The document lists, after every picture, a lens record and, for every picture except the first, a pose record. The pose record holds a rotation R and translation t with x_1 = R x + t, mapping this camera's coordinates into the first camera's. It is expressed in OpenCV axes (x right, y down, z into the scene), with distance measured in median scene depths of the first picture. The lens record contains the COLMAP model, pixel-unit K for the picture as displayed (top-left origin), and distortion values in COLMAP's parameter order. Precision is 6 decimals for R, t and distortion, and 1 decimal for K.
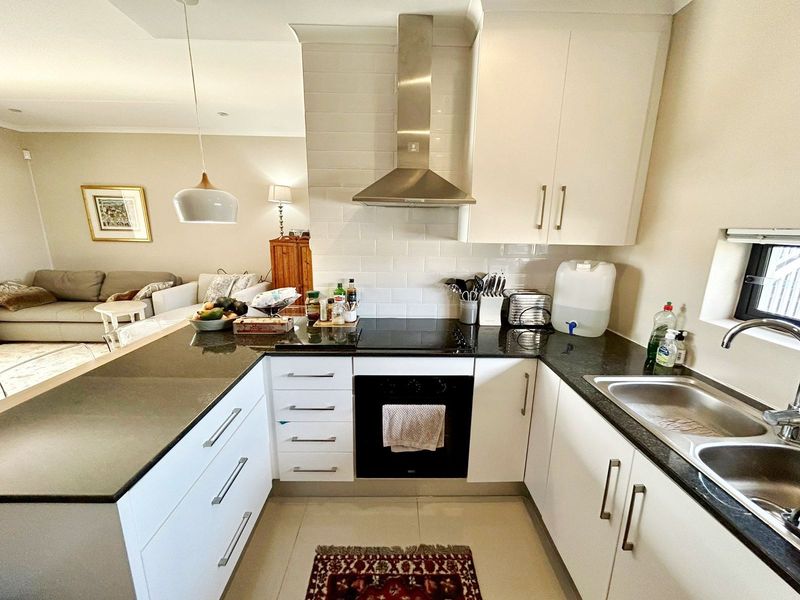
lens RADIAL K [[323.0, 0, 400.6], [0, 323.0, 298.6], [0, 0, 1]] dist [0.000763, 0.000202]
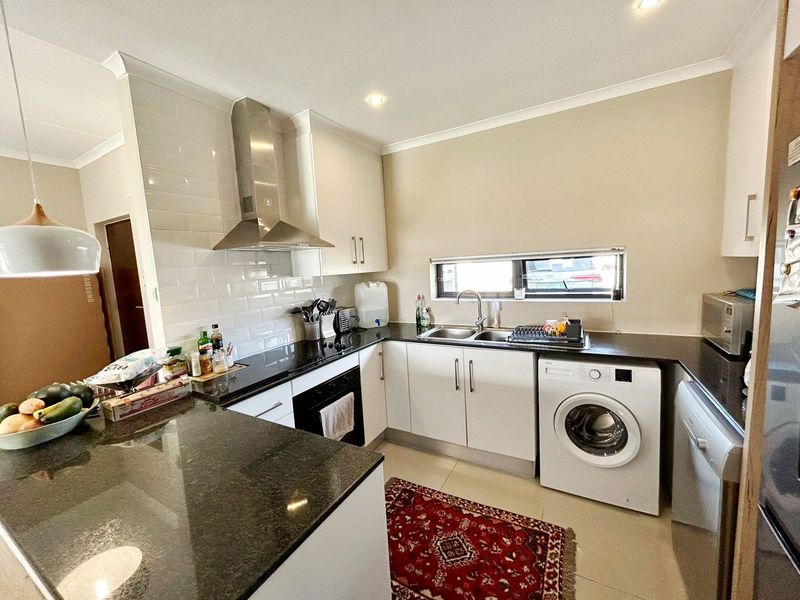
lens RADIAL K [[323.0, 0, 399.0], [0, 323.0, 300.4], [0, 0, 1]] dist [0.000763, 0.000202]
pose [[0.510508, -0.137159, 0.848864, -0.785764], [0.248051, 0.968719, 0.007347, -0.002374], [-0.823318, 0.206810, 0.528561, 0.039439]]
